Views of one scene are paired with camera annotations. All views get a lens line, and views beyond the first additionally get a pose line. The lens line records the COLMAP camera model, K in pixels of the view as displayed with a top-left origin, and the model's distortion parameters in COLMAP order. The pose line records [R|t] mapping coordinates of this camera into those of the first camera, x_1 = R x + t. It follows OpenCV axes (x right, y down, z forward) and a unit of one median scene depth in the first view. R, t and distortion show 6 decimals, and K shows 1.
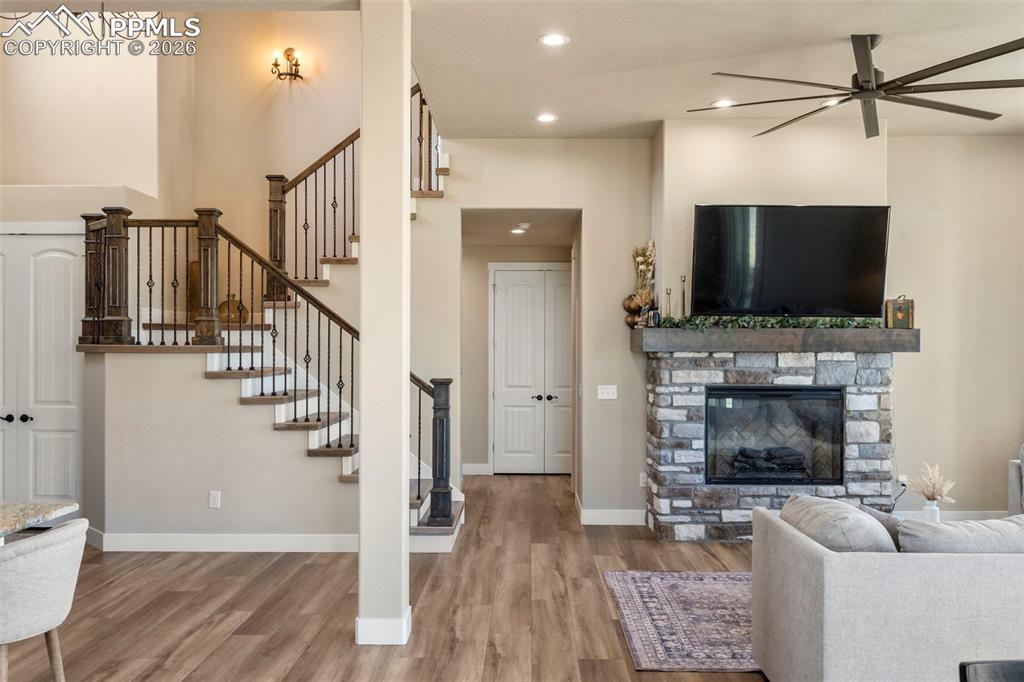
lens RADIAL K [[880.3, 0, 512.0], [0, 880.3, 341.0], [0, 0, 1]] dist [-0.007373, -0.000898]
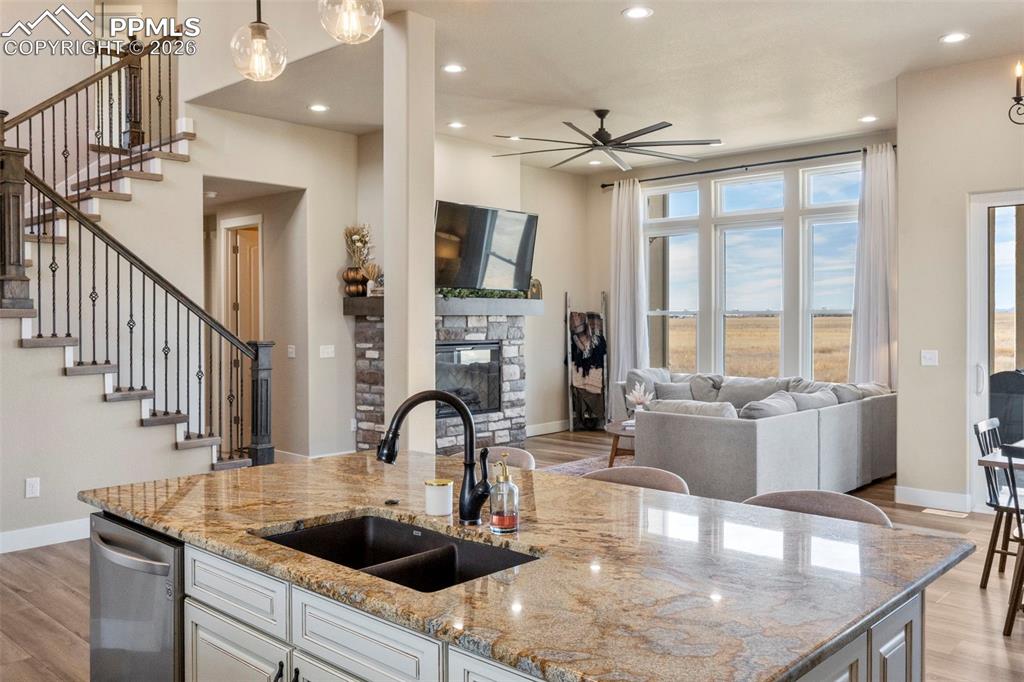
lens RADIAL K [[863.5, 0, 513.5], [0, 863.5, 321.9], [0, 0, 1]] dist [-0.005726, 0.004316]
pose [[0.663202, -0.007253, 0.748405, -0.628819], [-0.002026, 0.999932, 0.011487, 0.006699], [-0.748437, -0.009134, 0.663143, 0.082298]]
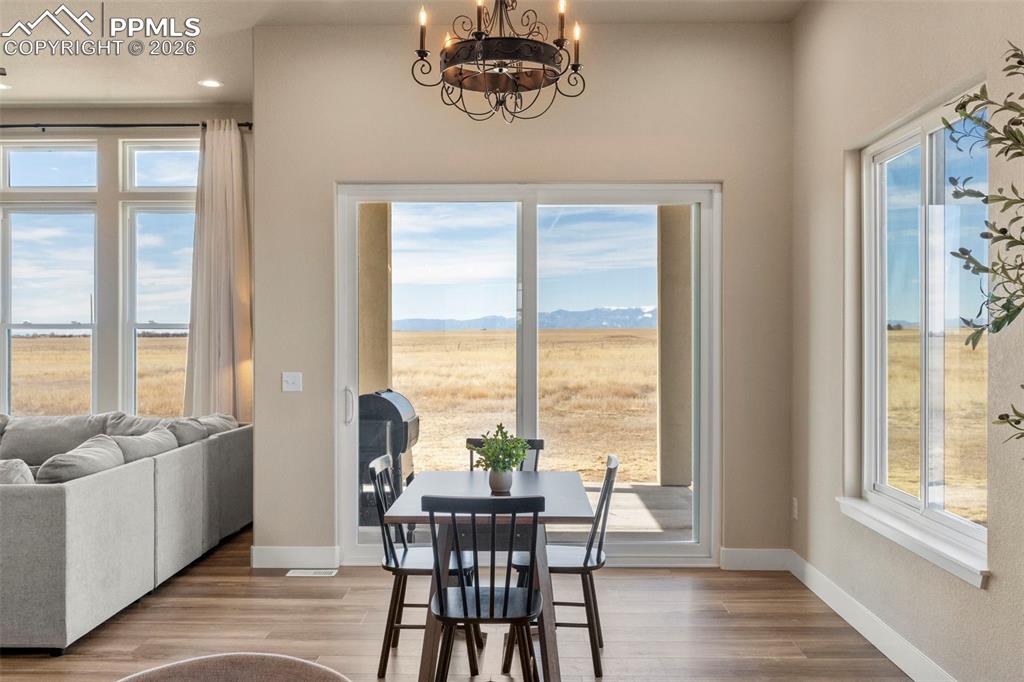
lens RADIAL K [[941.5, 0, 527.1], [0, 941.5, 340.6], [0, 0, 1]] dist [-0.006222, -0.003738]
pose [[-0.019461, -0.004984, 0.999798, -0.450495], [-0.007734, 0.999958, 0.004834, 0.013985], [-0.999781, -0.007638, -0.019499, 0.178800]]
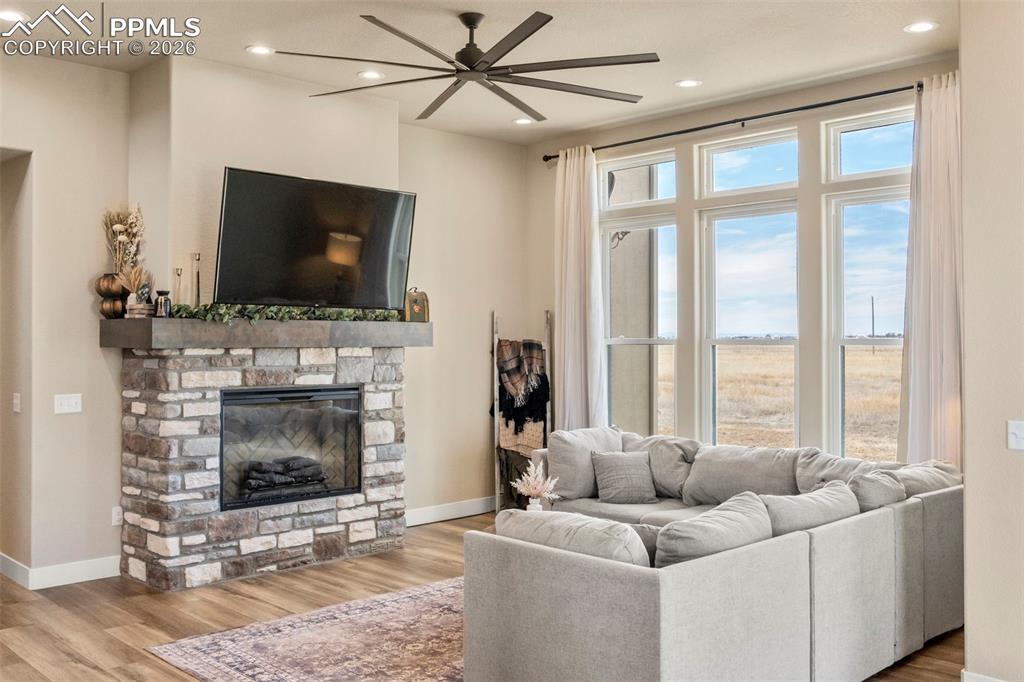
lens RADIAL K [[949.6, 0, 514.5], [0, 949.6, 319.5], [0, 0, 1]] dist [-0.004876, 0.004276]
pose [[0.704878, 0.011477, 0.709235, -0.212537], [-0.003533, 0.999913, -0.012670, -0.004068], [-0.709319, 0.006425, 0.704858, 0.190357]]
